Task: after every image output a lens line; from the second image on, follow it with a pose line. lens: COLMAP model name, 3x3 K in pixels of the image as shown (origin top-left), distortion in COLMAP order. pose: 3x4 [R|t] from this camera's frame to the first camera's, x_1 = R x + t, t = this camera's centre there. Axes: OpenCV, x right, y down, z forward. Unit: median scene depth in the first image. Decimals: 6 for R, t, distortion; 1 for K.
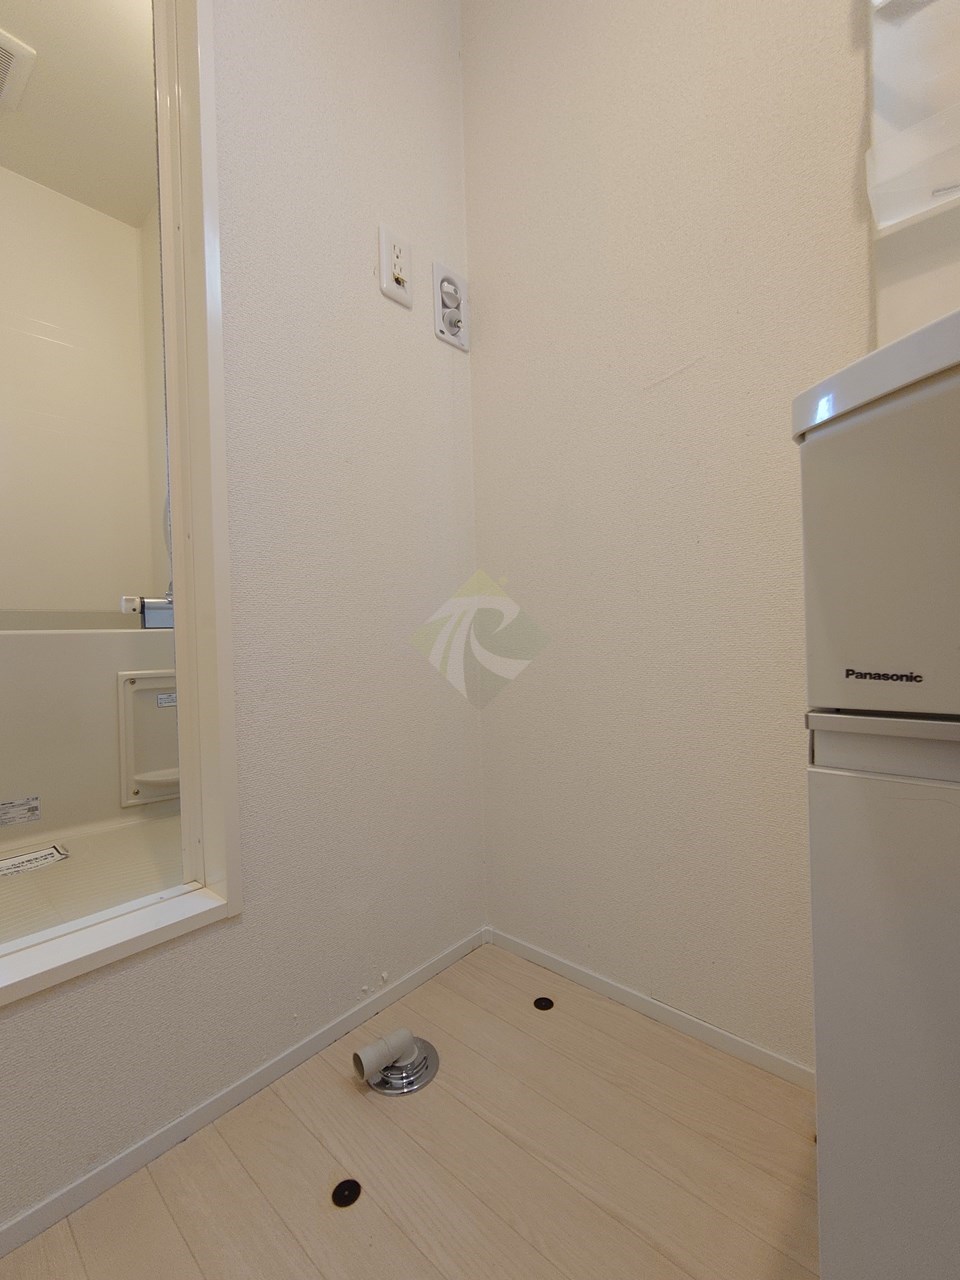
lens RADIAL K [[550.9, 0, 479.9], [0, 550.9, 635.9], [0, 0, 1]] dist [-0.001931, -0.000838]
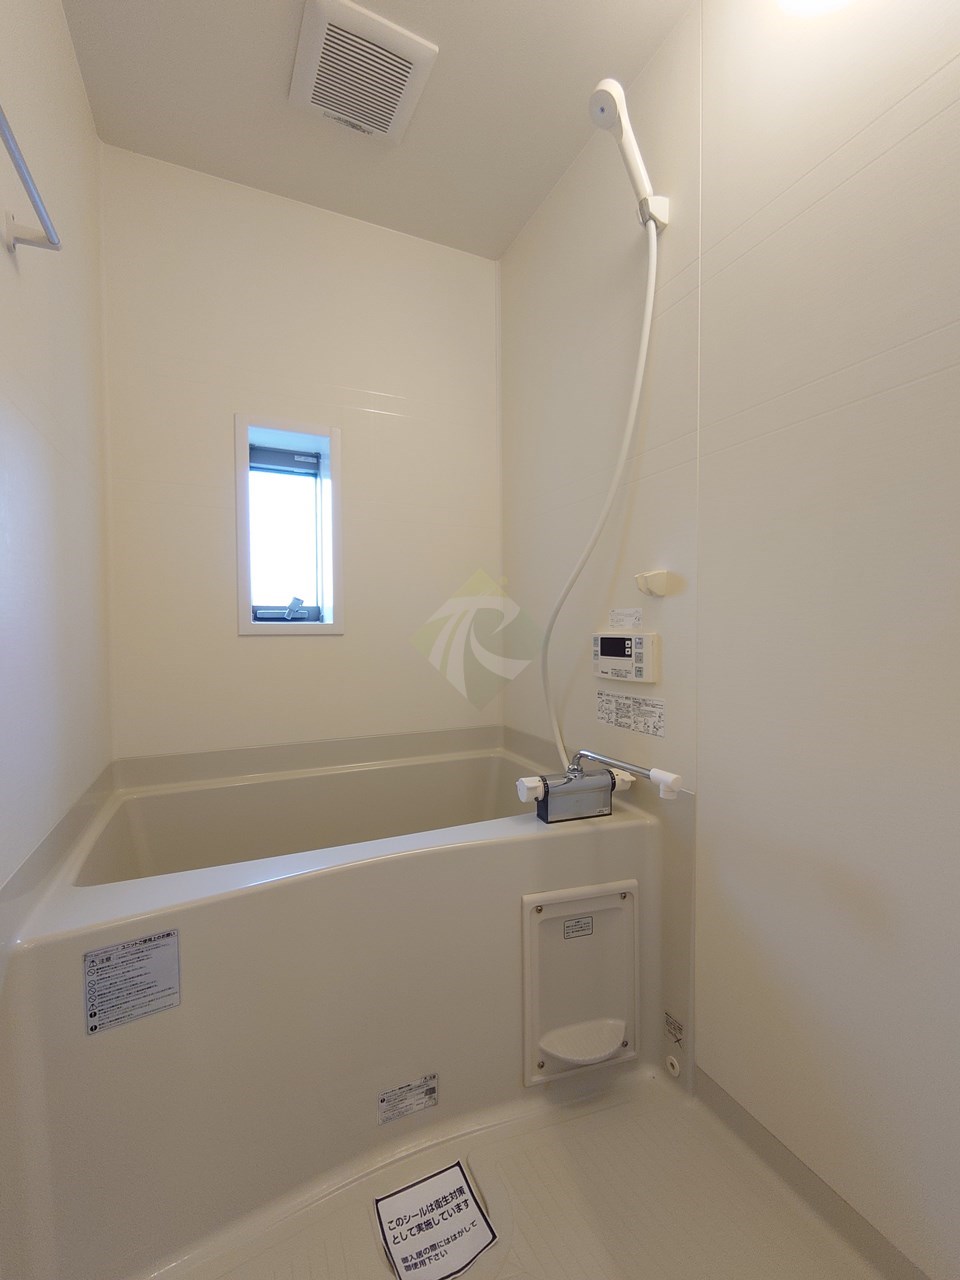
lens RADIAL K [[550.9, 0, 485.0], [0, 550.9, 636.1], [0, 0, 1]] dist [-0.001931, -0.000838]
pose [[0.922132, 0.036288, -0.385171, -0.436348], [-0.026286, 0.999167, 0.031203, -0.294351], [0.385982, -0.018649, 0.922318, 0.321904]]
